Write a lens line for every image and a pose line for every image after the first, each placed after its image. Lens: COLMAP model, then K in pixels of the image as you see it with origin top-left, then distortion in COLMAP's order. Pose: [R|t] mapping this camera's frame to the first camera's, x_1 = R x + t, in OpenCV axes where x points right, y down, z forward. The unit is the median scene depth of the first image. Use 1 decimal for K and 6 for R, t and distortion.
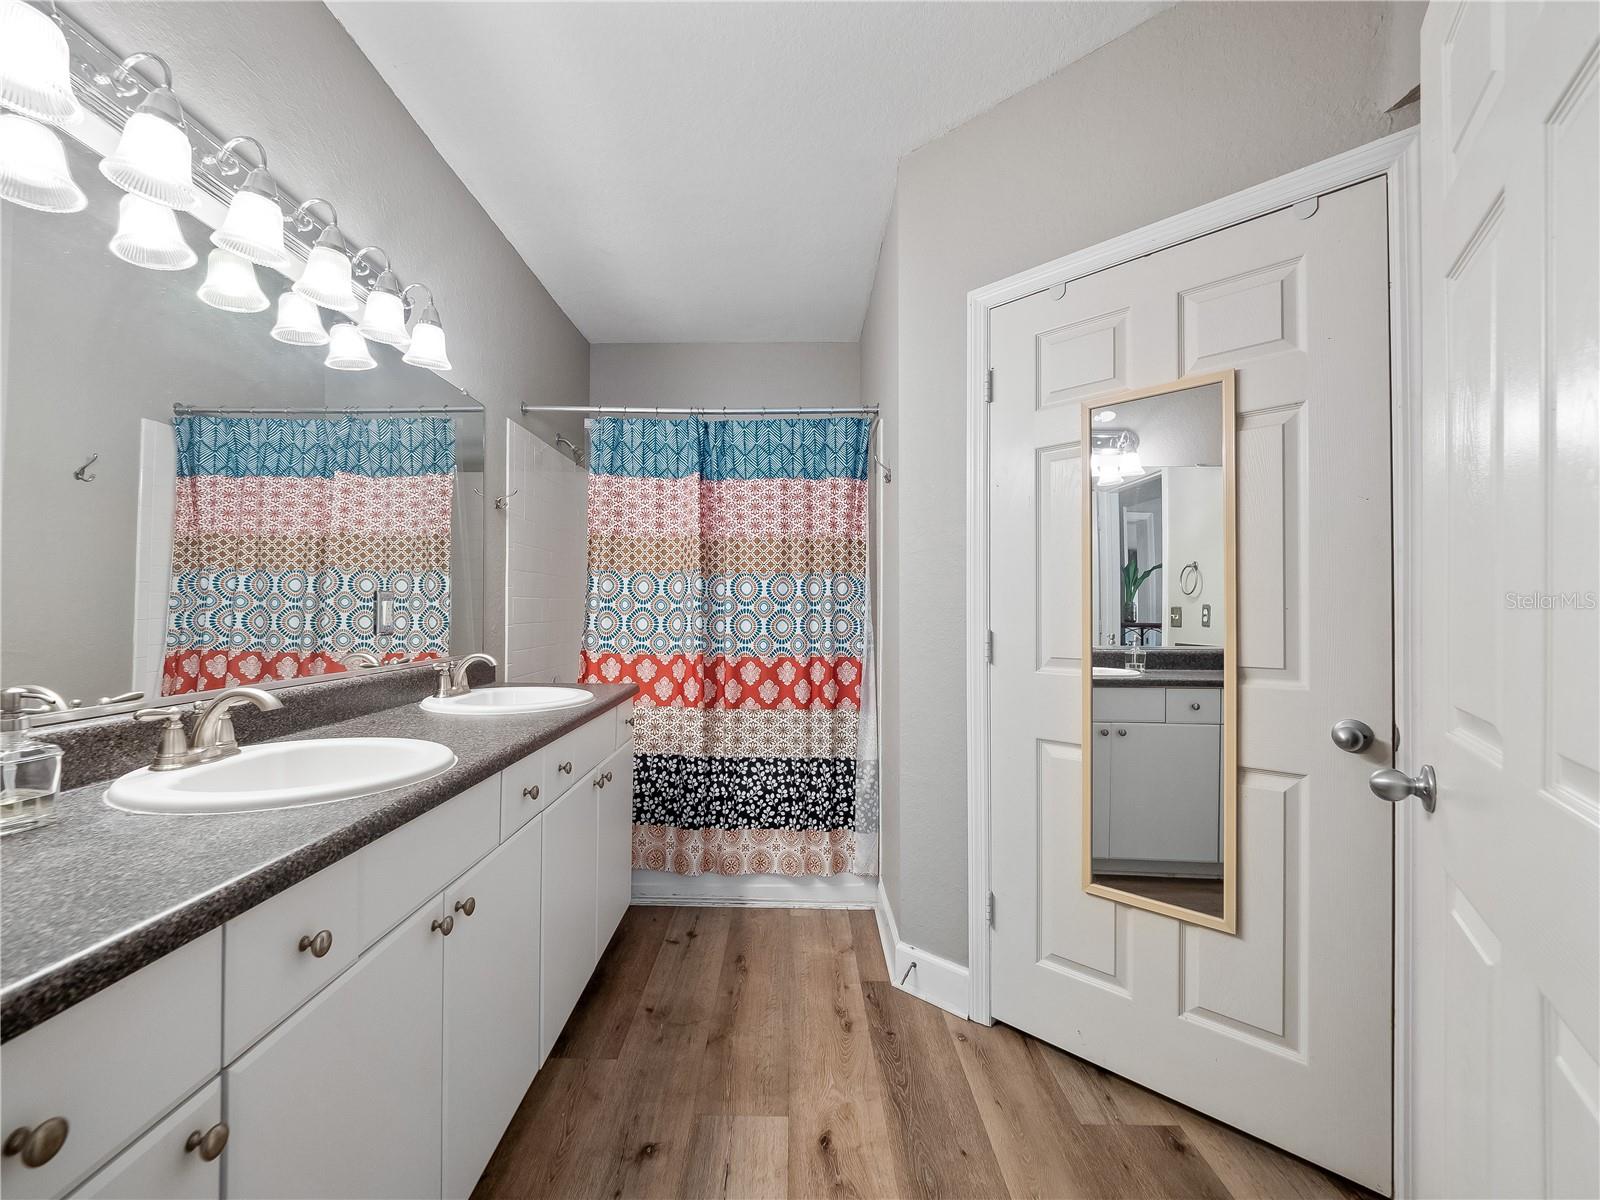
lens RADIAL K [[677.6, 0, 708.8], [0, 677.6, 570.3], [0, 0, 1]] dist [0.002424, -0.017985]
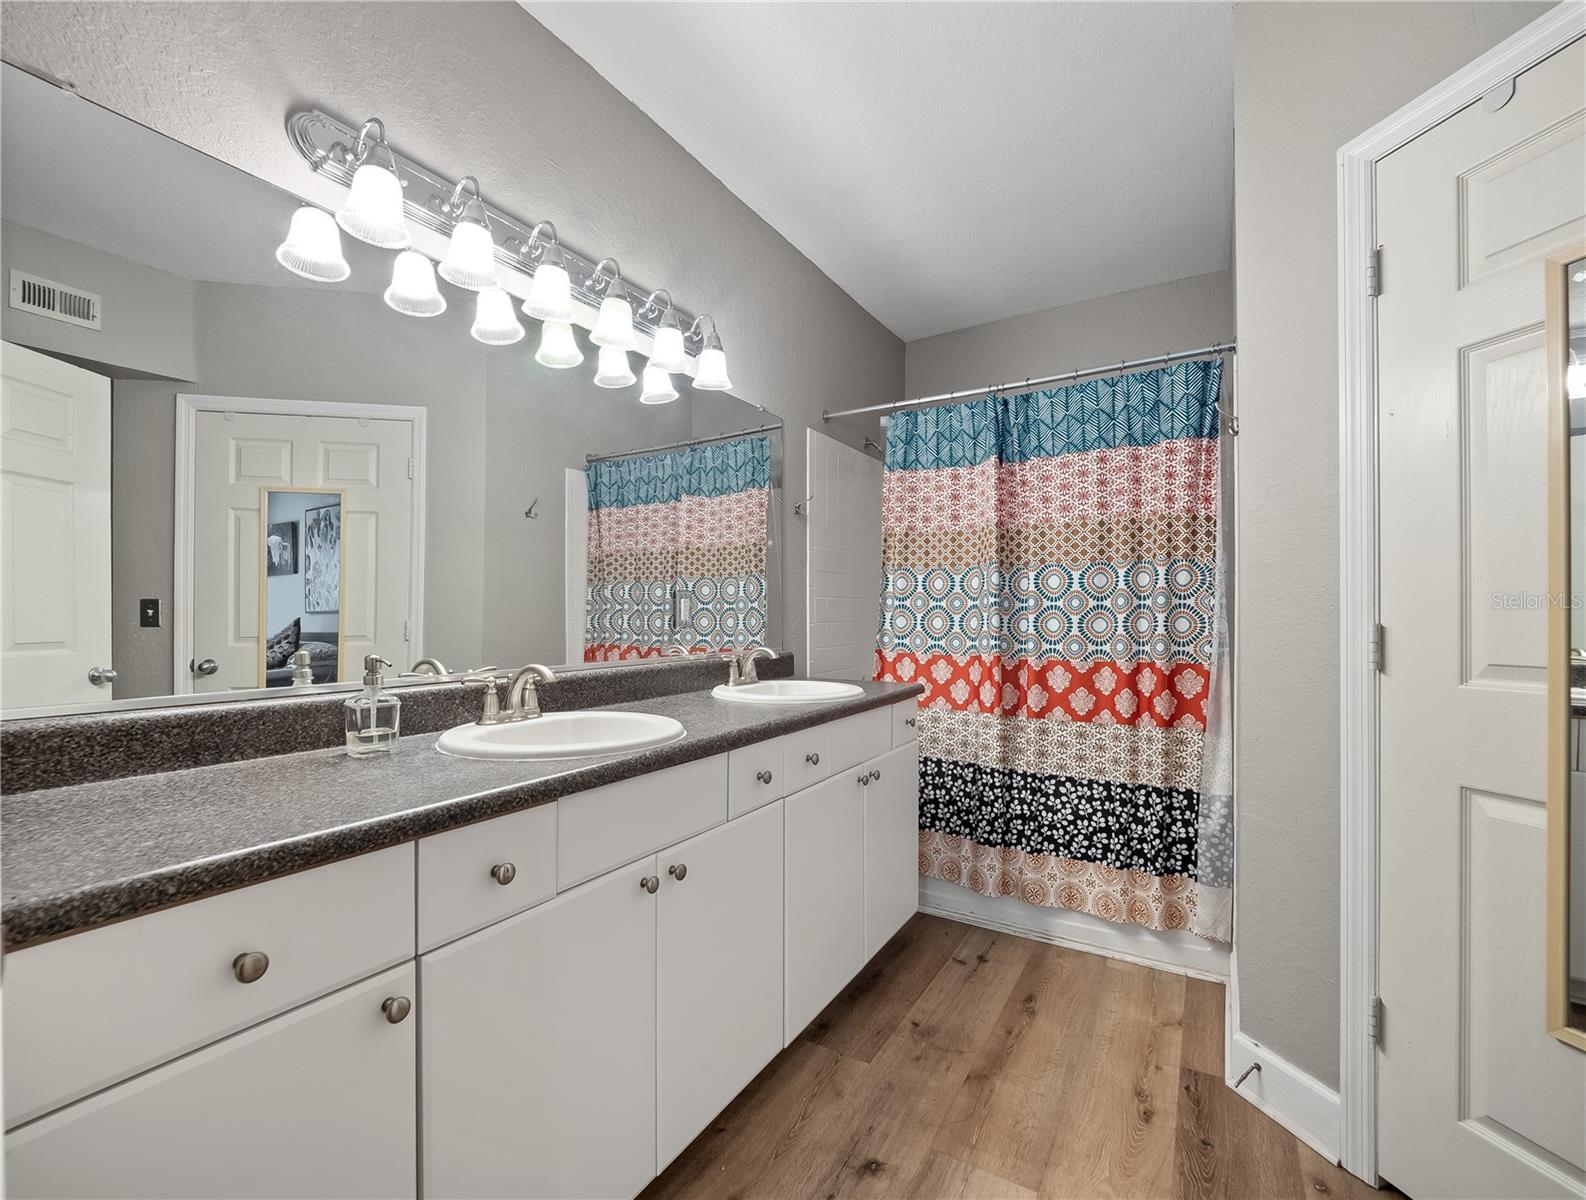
lens RADIAL K [[644.9, 0, 793.0], [0, 644.9, 600.0], [0, 0, 1]] dist [-0.002480, -0.016005]
pose [[0.866516, -0.020511, -0.498728, 0.179687], [0.029759, 0.999501, 0.010600, 0.032004], [0.498262, -0.024027, 0.866693, 0.117719]]
